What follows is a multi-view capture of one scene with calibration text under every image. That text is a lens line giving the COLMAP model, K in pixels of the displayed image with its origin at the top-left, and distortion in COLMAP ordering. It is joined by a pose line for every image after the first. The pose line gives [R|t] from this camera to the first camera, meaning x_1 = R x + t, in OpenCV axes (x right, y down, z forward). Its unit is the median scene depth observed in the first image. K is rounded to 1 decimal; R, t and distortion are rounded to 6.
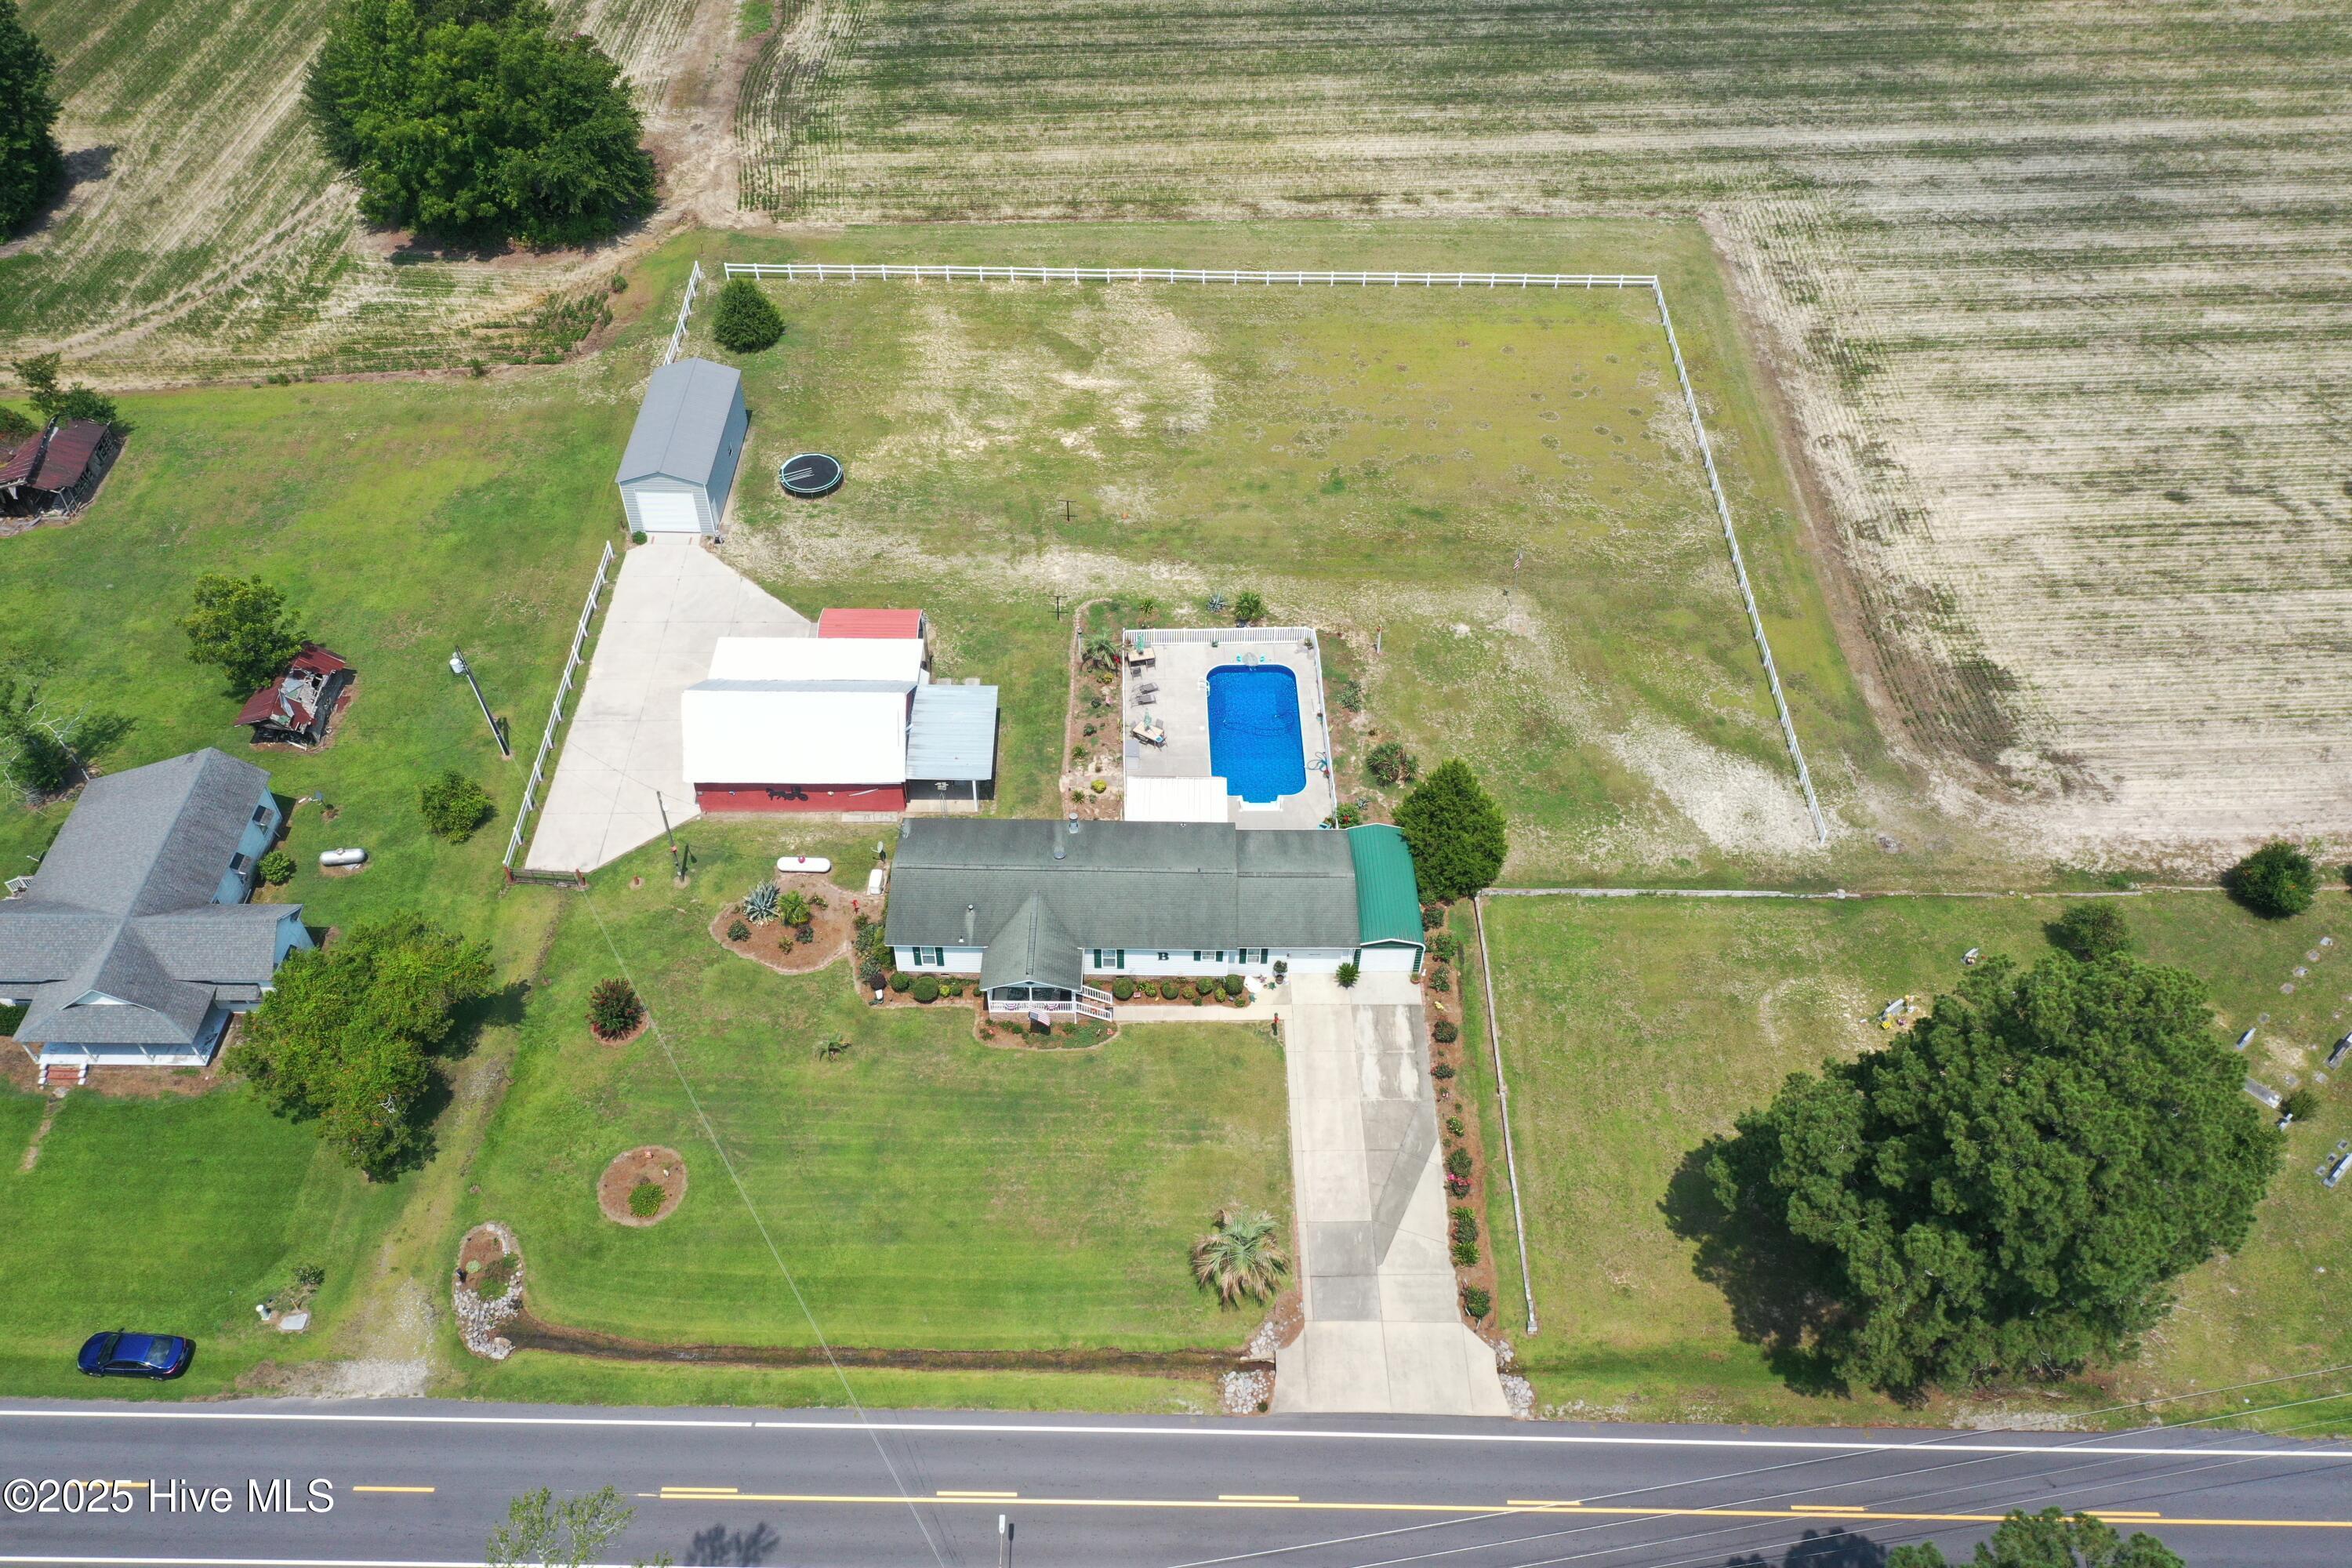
lens RADIAL K [[1864.6, 0, 1177.8], [0, 1864.6, 773.9], [0, 0, 1]] dist [0.024445, -0.008416]
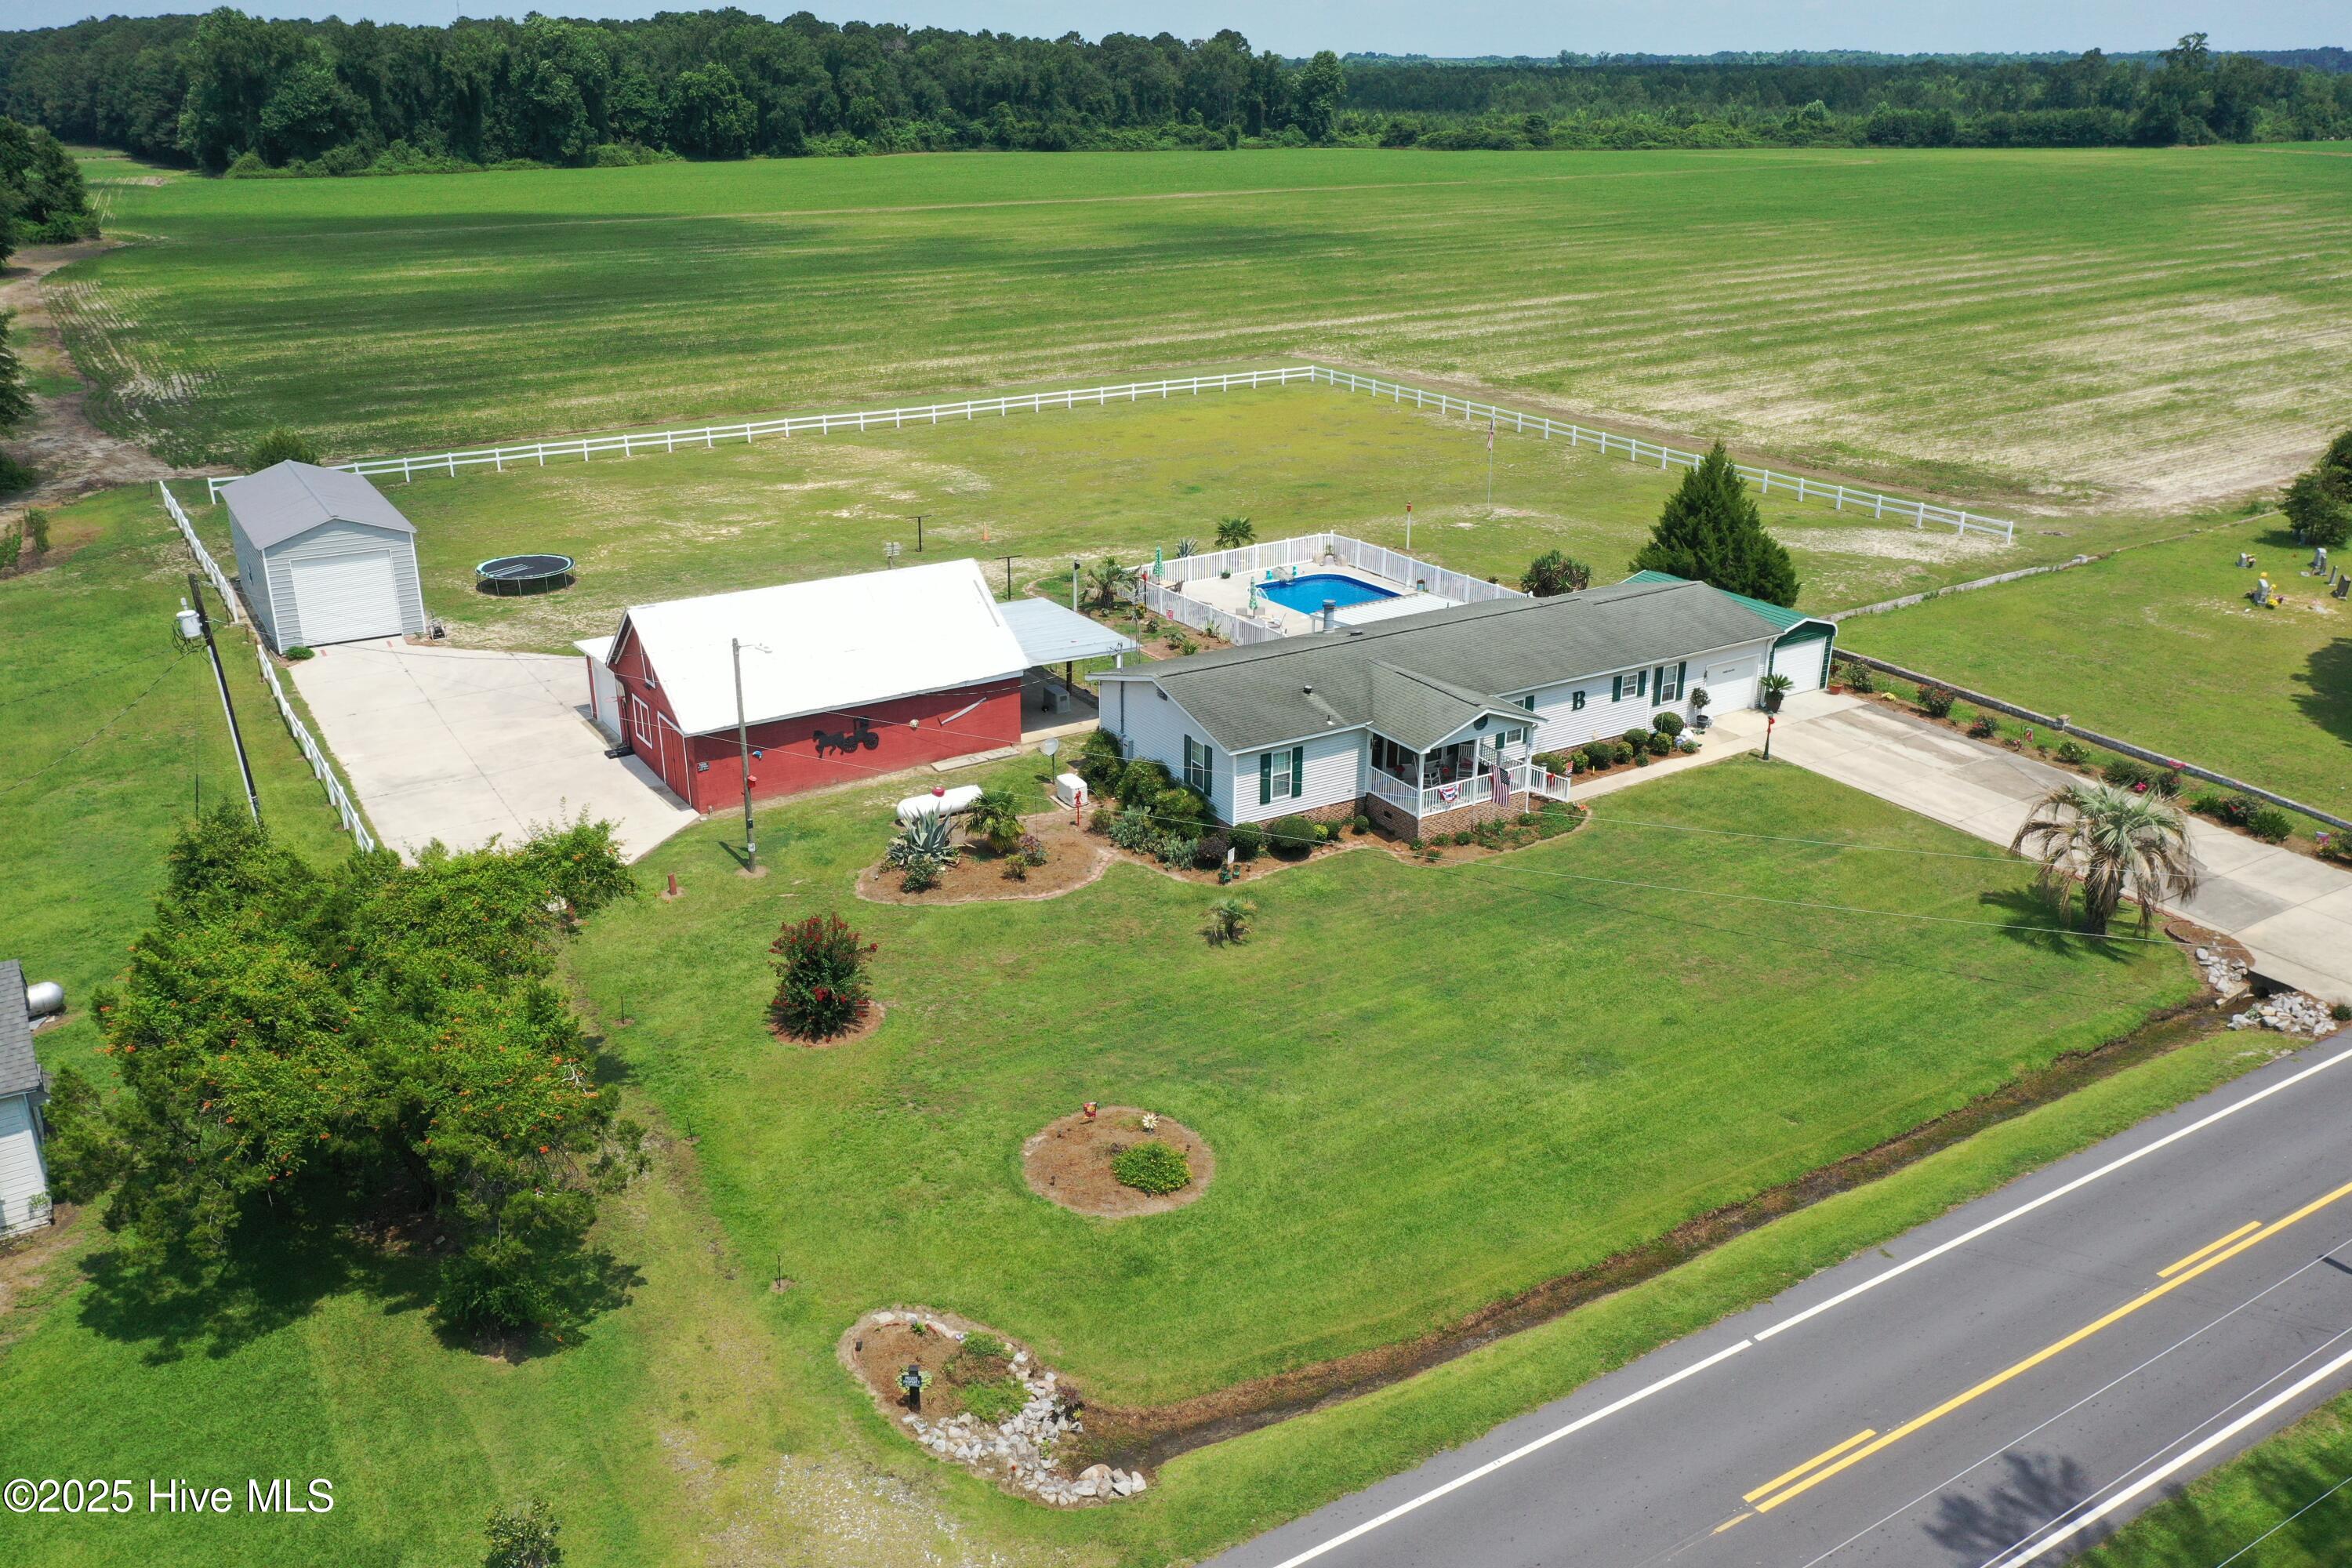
lens RADIAL K [[1864.6, 0, 1180.9], [0, 1864.6, 770.0], [0, 0, 1]] dist [0.024445, -0.008416]
pose [[0.843178, -0.199483, 0.499257, -0.388063], [0.395538, 0.859125, -0.324738, 0.234785], [-0.364144, 0.471287, 0.803298, 0.461290]]
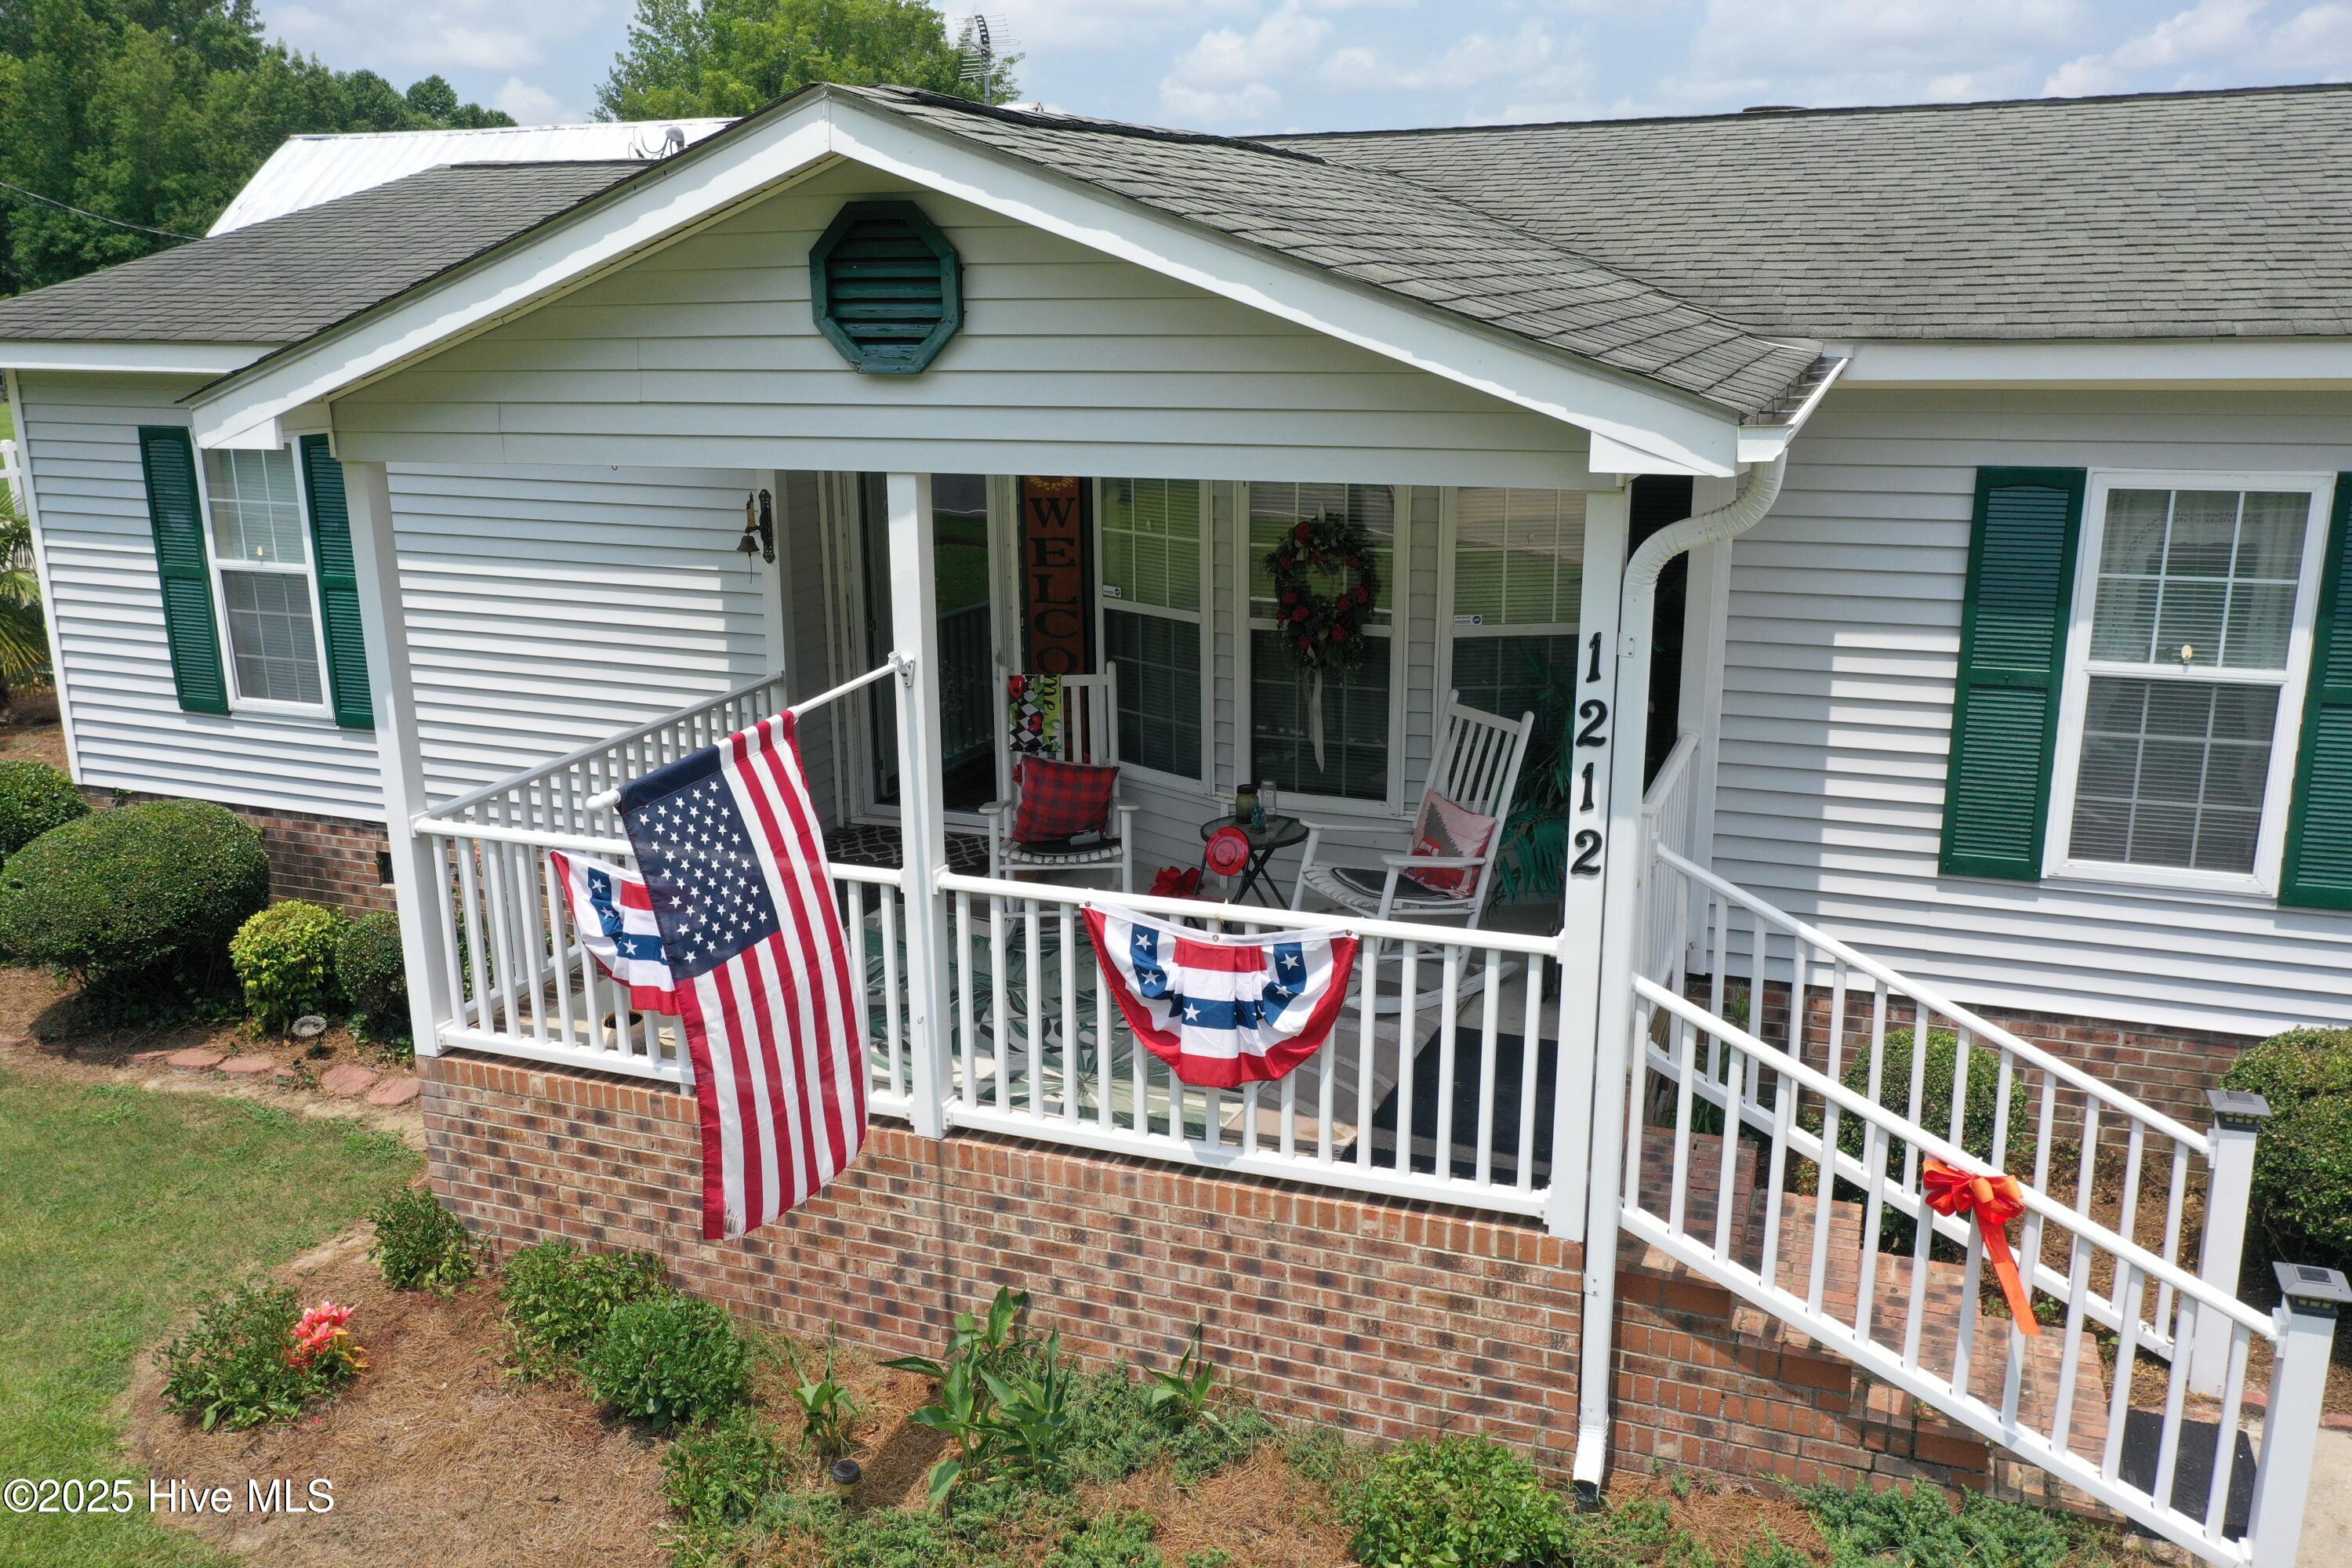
lens RADIAL K [[1864.6, 0, 1170.5], [0, 1864.6, 769.2], [0, 0, 1]] dist [0.024445, -0.008416]
pose [[0.935021, 0.065296, -0.348528, -0.040977], [-0.238632, 0.842887, -0.482283, 0.124544], [0.262278, 0.534115, 0.803699, 0.799244]]
